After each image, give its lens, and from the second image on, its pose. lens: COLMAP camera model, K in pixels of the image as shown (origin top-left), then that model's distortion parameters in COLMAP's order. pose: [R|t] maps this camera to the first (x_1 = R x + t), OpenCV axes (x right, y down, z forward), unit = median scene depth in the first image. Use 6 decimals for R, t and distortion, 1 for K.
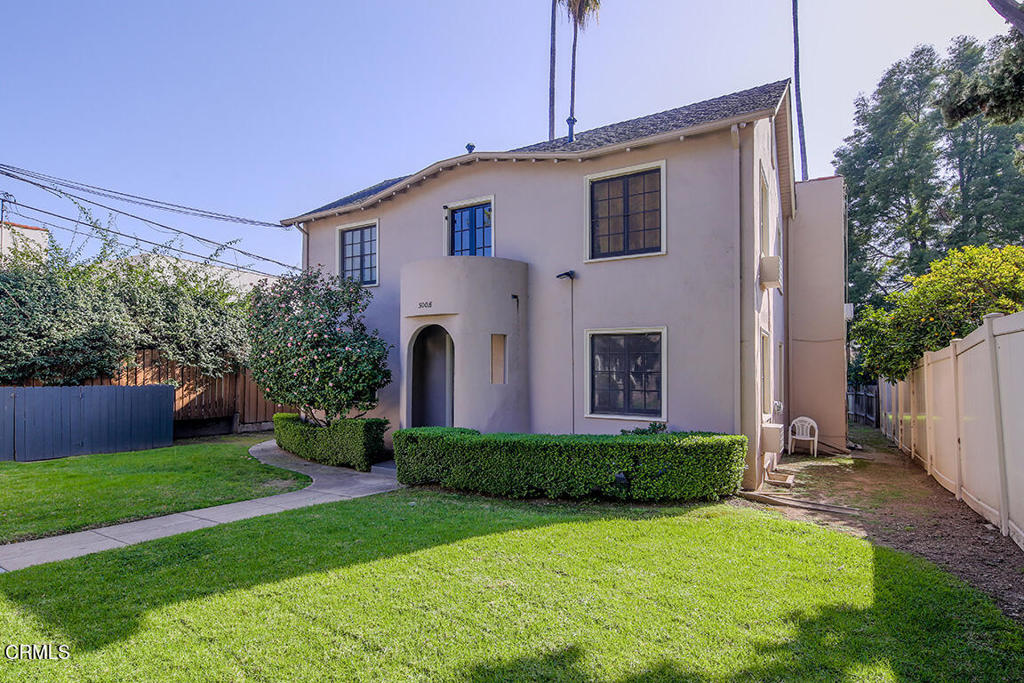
lens RADIAL K [[507.2, 0, 482.5], [0, 507.2, 367.9], [0, 0, 1]] dist [0.001029, 0.000528]
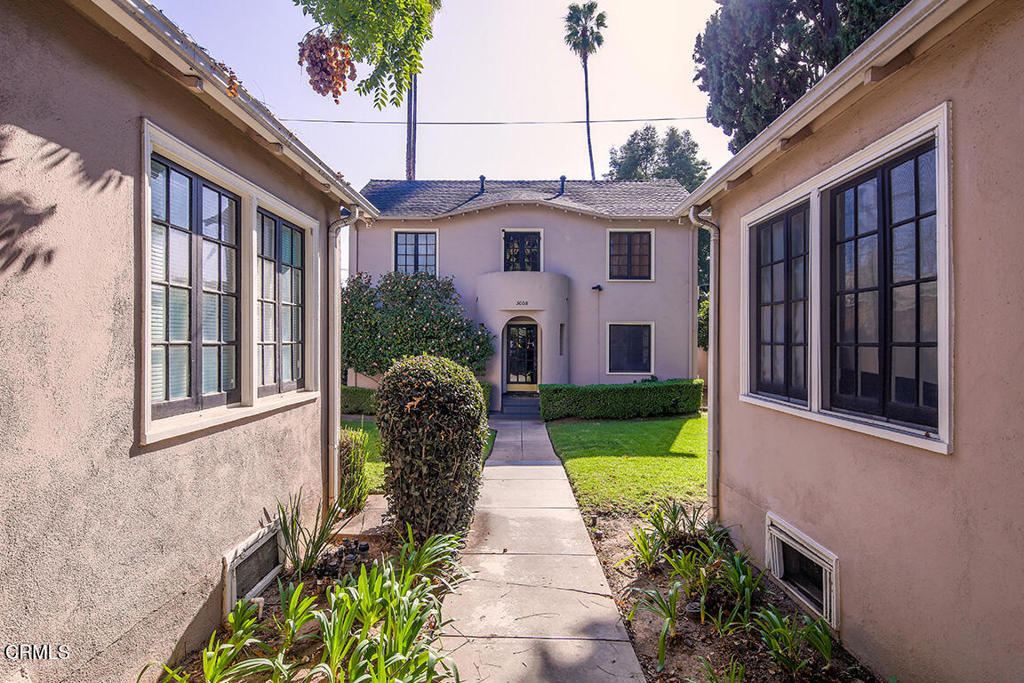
lens RADIAL K [[496.9, 0, 512.0], [0, 496.9, 341.5], [0, 0, 1]] dist [0.000658, 0.000070]
pose [[0.859664, -0.006408, 0.510819, -0.870223], [0.001094, 0.999942, 0.010703, -0.027690], [-0.510858, -0.008642, 0.859621, -0.229479]]
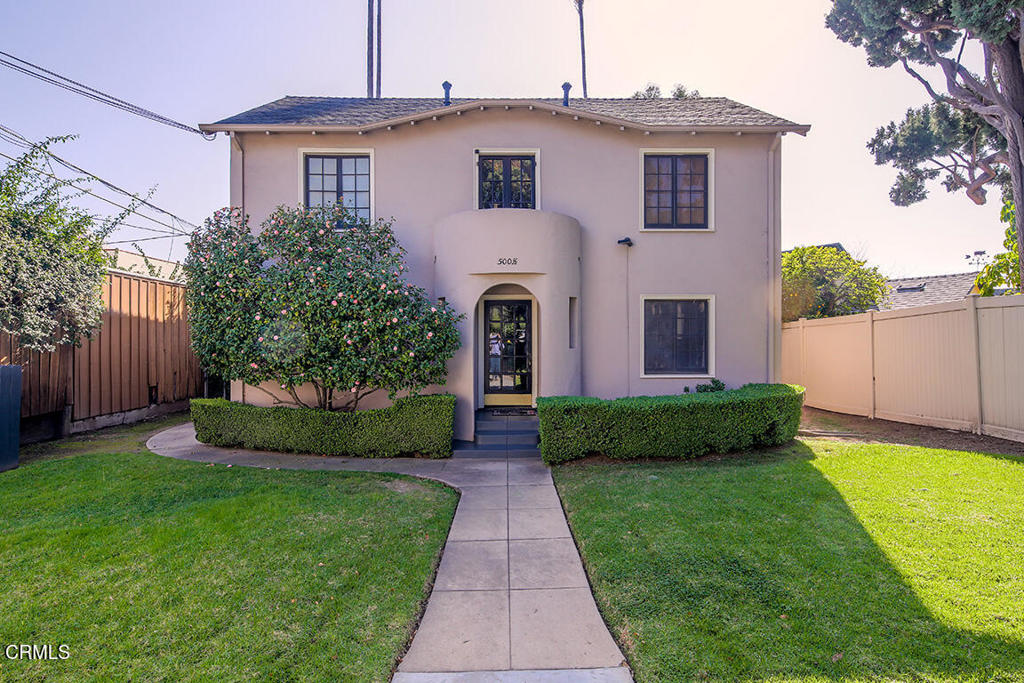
lens RADIAL K [[515.7, 0, 512.0], [0, 515.7, 341.5], [0, 0, 1]] dist [0.001756, 0.000244]
pose [[0.844784, -0.016864, 0.534841, -0.584111], [0.007819, 0.999786, 0.019175, -0.001735], [-0.535050, -0.012017, 0.844735, 0.230548]]
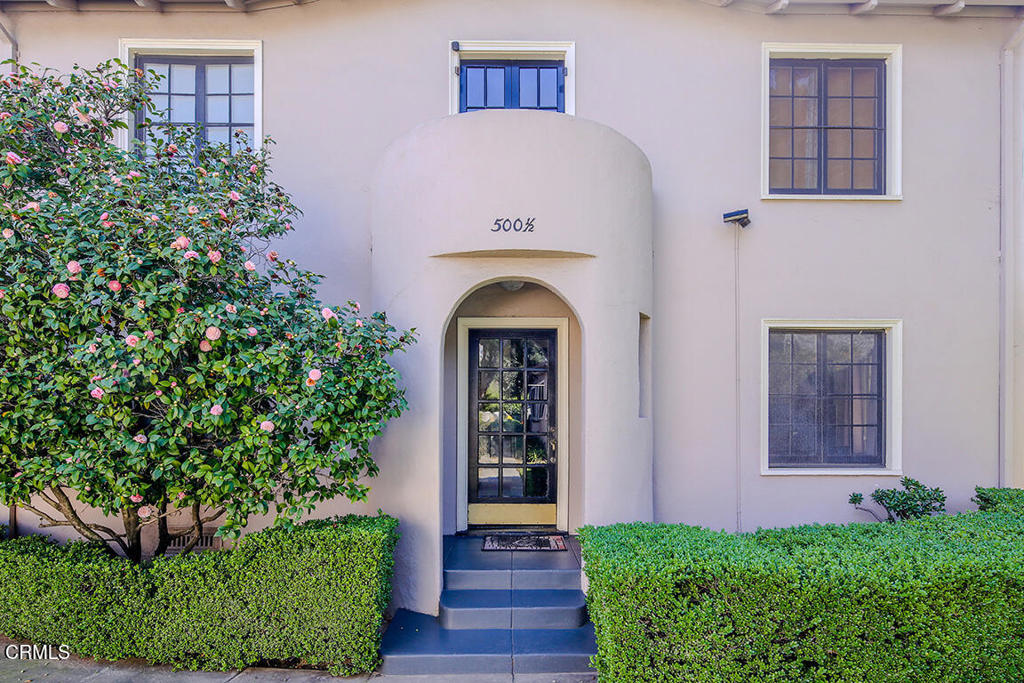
lens RADIAL K [[531.6, 0, 512.7], [0, 531.6, 413.2], [0, 0, 1]] dist [0.001355, -0.000230]
pose [[0.845026, -0.007421, 0.534674, -0.337684], [0.003528, 0.999959, 0.008303, 0.022032], [-0.534714, -0.005130, 0.845018, 0.634752]]
